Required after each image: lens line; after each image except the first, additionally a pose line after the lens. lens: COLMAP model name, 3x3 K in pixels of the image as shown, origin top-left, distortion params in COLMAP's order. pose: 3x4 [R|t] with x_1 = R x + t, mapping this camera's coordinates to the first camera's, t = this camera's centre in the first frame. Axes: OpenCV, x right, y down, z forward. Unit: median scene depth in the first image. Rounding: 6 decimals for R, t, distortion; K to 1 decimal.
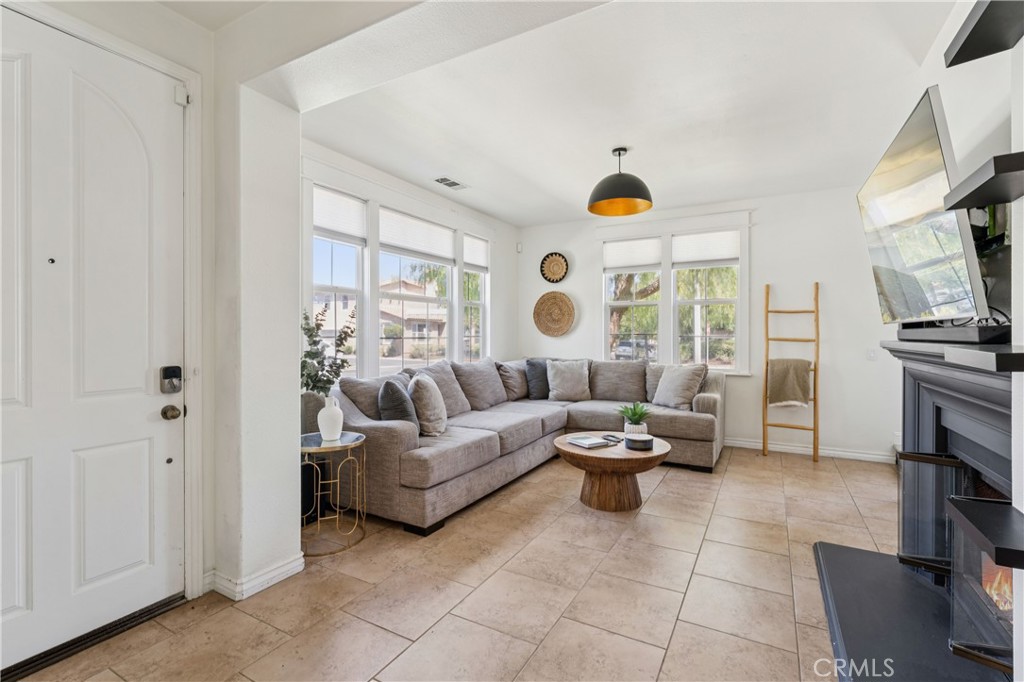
lens RADIAL K [[463.9, 0, 511.9], [0, 463.9, 336.2], [0, 0, 1]] dist [-0.003231, 0.001592]
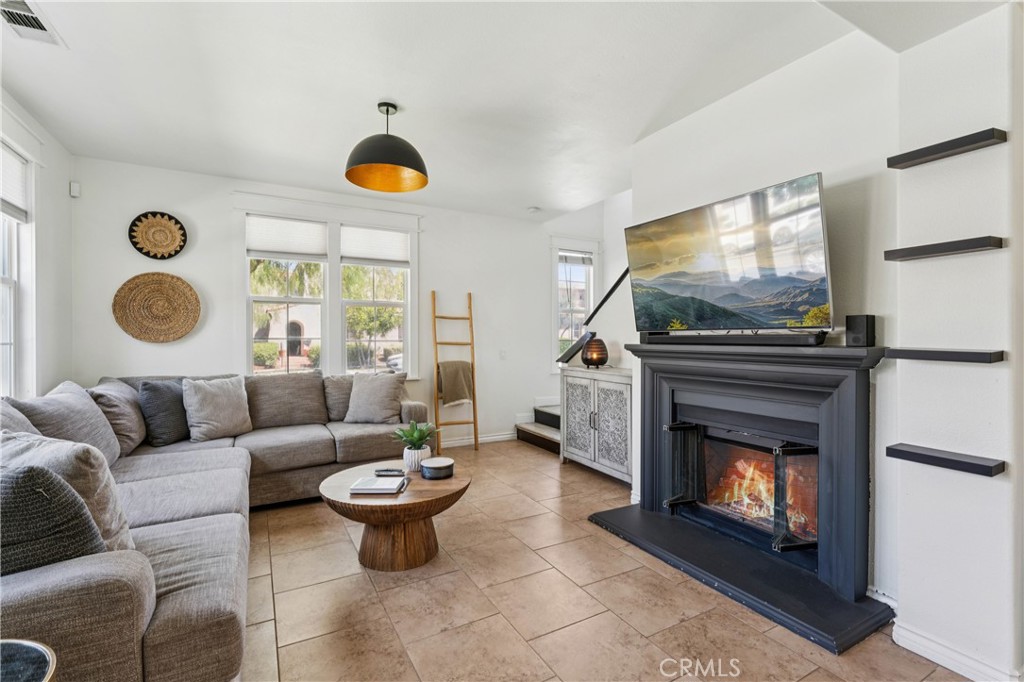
lens RADIAL K [[462.4, 0, 512.0], [0, 462.4, 341.0], [0, 0, 1]] dist [-0.000825, -0.000076]
pose [[0.524834, -0.007310, 0.851173, -0.250805], [0.003978, 0.999973, 0.006135, -0.004148], [-0.851195, 0.000166, 0.524849, 0.308459]]
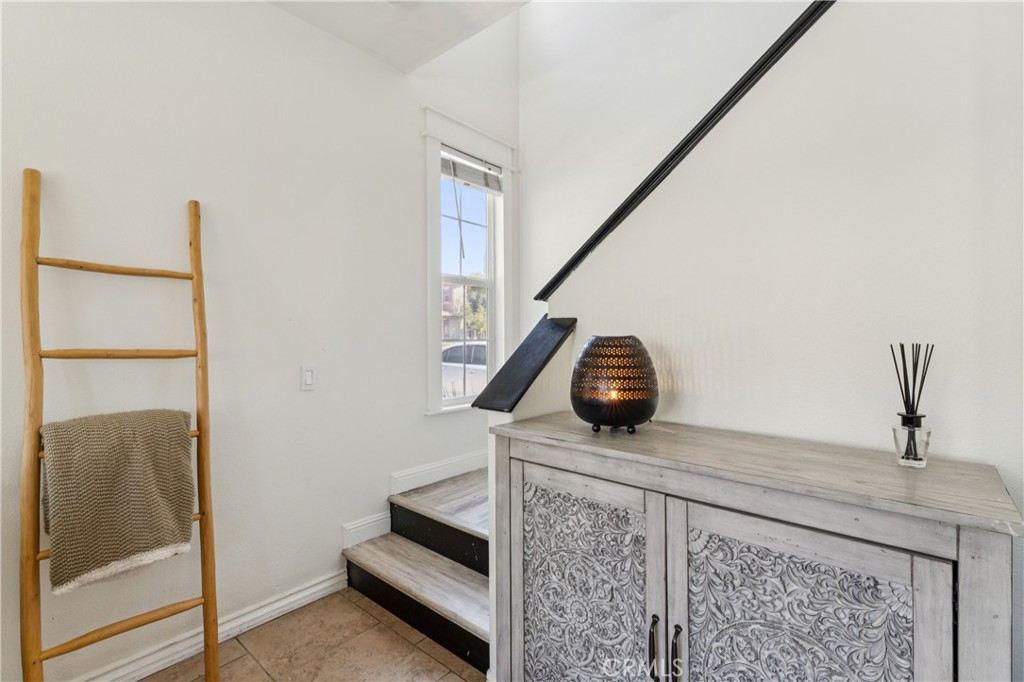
lens RADIAL K [[463.9, 0, 511.9], [0, 463.9, 336.2], [0, 0, 1]] dist [-0.003231, 0.001592]
pose [[0.196322, -0.001415, 0.980538, 0.328136], [0.009462, 0.999955, -0.000451, -0.002128], [-0.980494, 0.009367, 0.196327, 0.656495]]
